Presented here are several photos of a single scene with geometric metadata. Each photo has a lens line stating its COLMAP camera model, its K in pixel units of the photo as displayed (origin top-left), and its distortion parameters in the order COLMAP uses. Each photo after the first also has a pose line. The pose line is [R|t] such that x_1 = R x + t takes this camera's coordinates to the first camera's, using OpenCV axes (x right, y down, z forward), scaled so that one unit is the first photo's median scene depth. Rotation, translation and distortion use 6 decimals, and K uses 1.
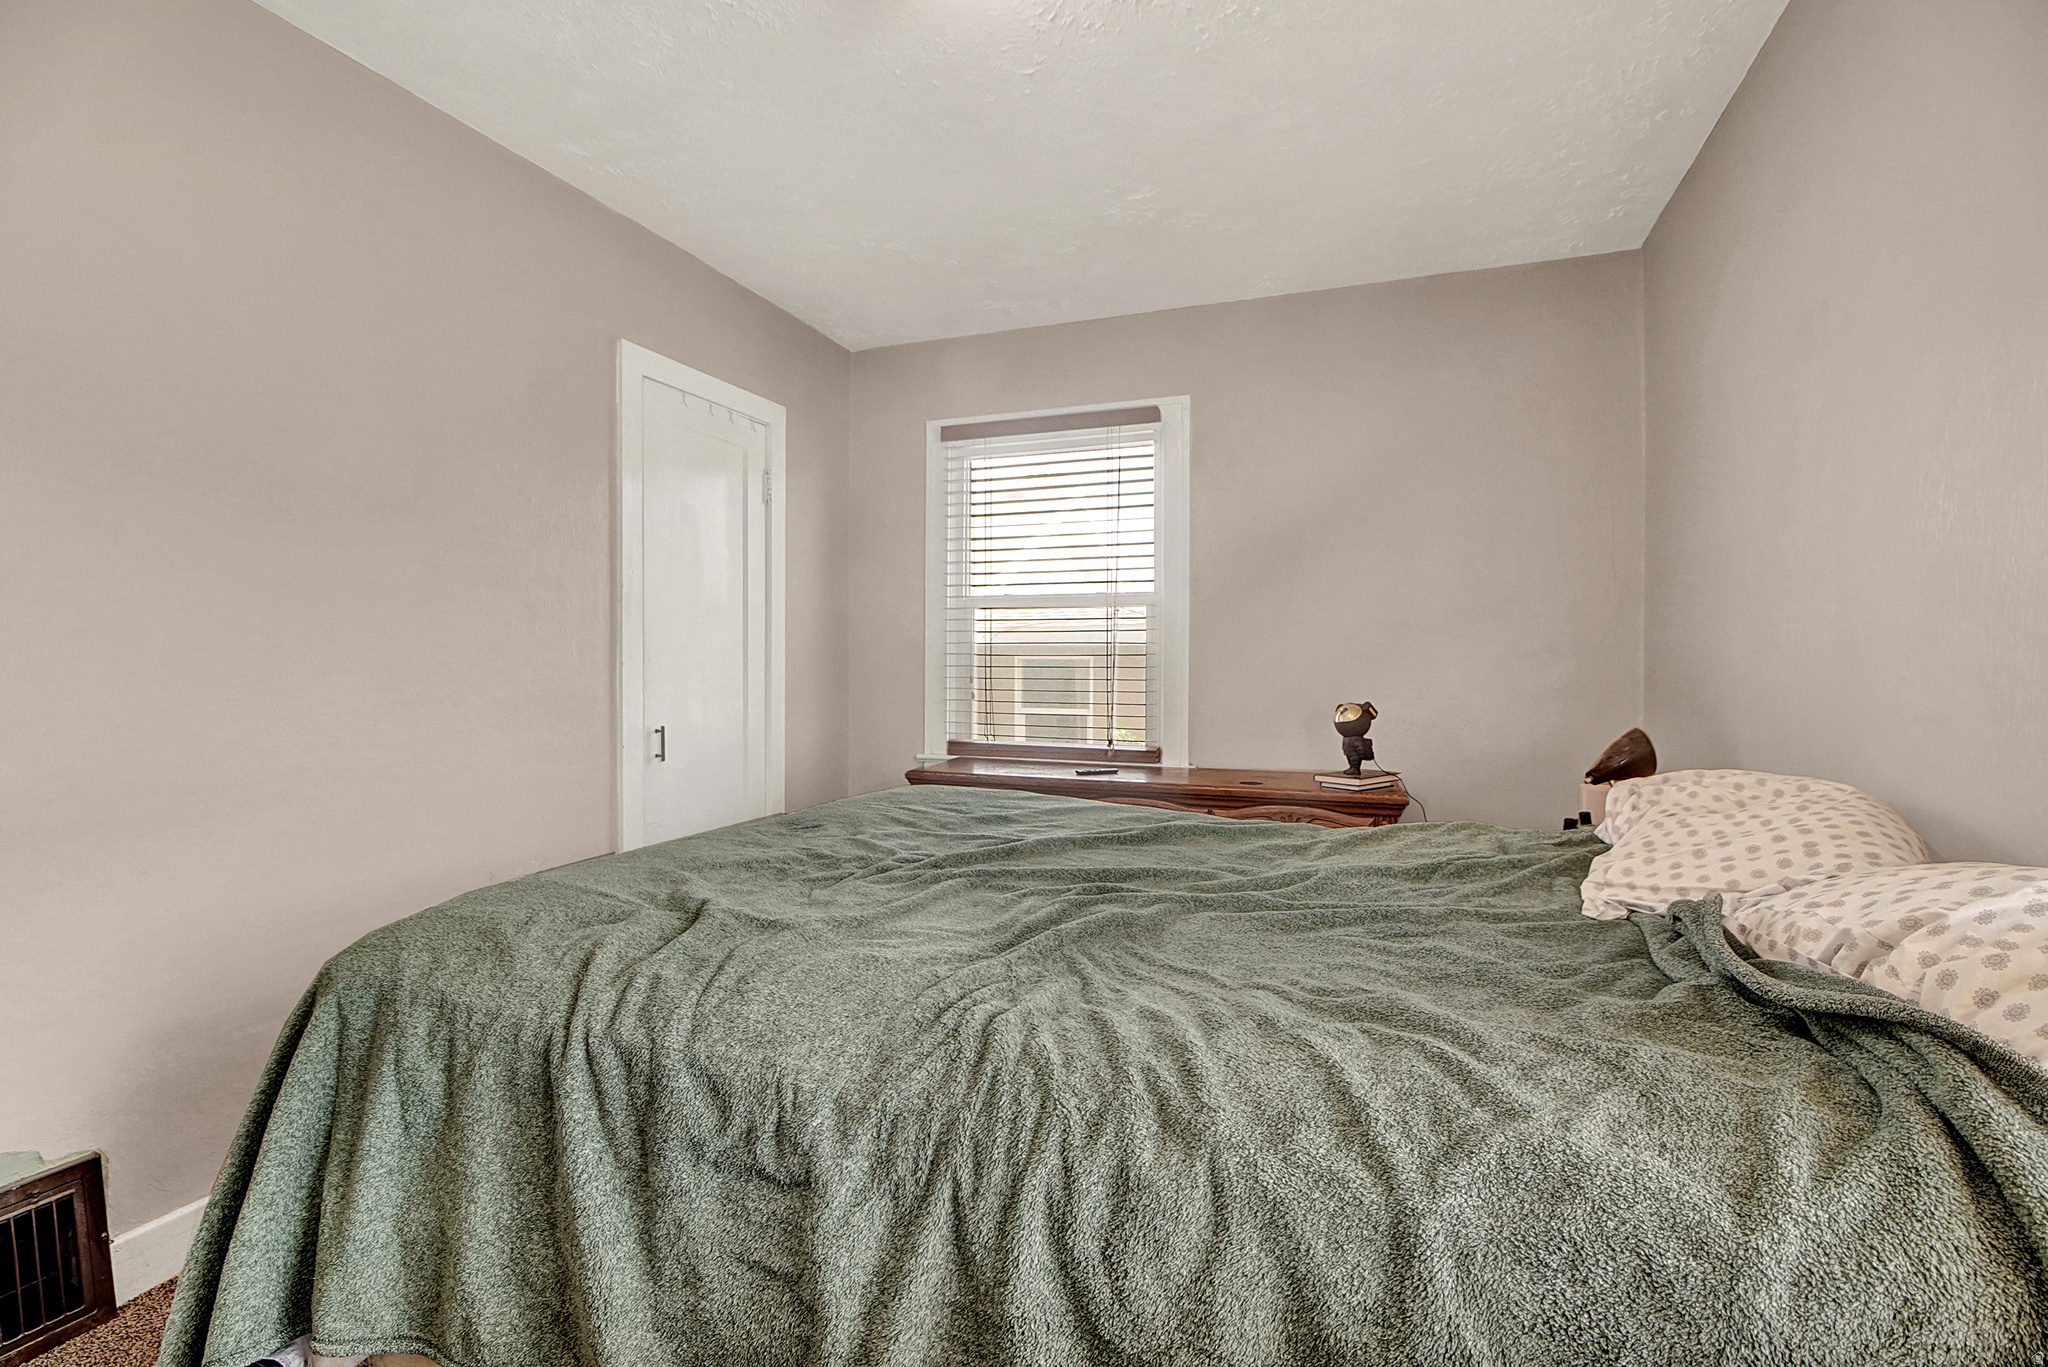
lens RADIAL K [[915.7, 0, 1028.1], [0, 915.7, 671.2], [0, 0, 1]] dist [0.001180, -0.000025]
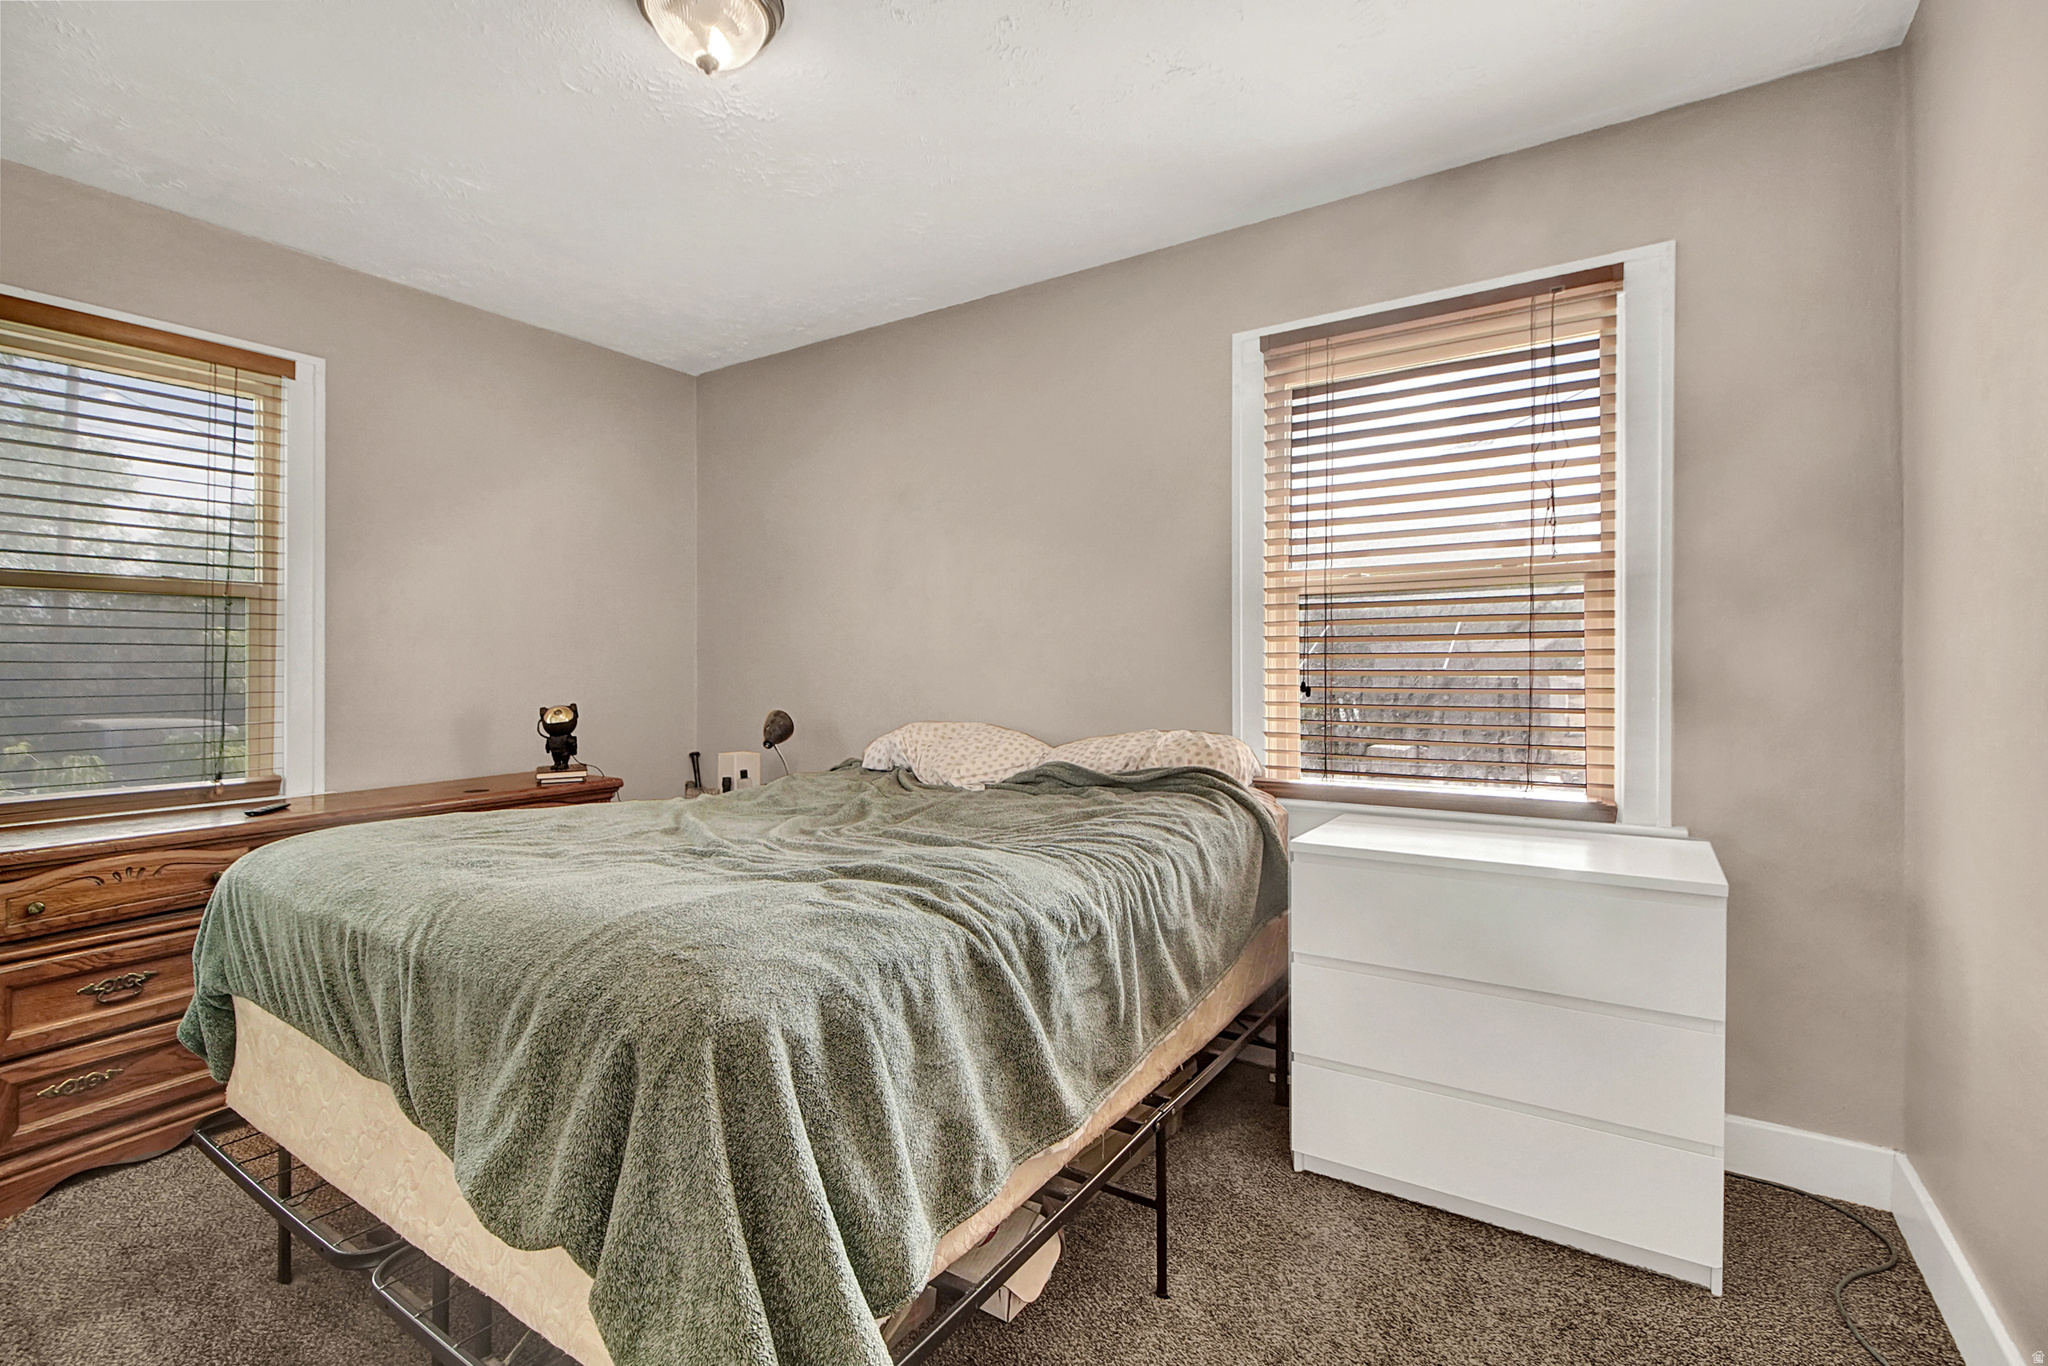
lens RADIAL K [[915.7, 0, 1026.3], [0, 915.7, 674.8], [0, 0, 1]] dist [0.001180, -0.000025]
pose [[0.210261, -0.013257, 0.977555, -0.612110], [0.015669, 0.999825, 0.010189, -0.004415], [-0.977520, 0.013175, 0.210432, 0.206500]]
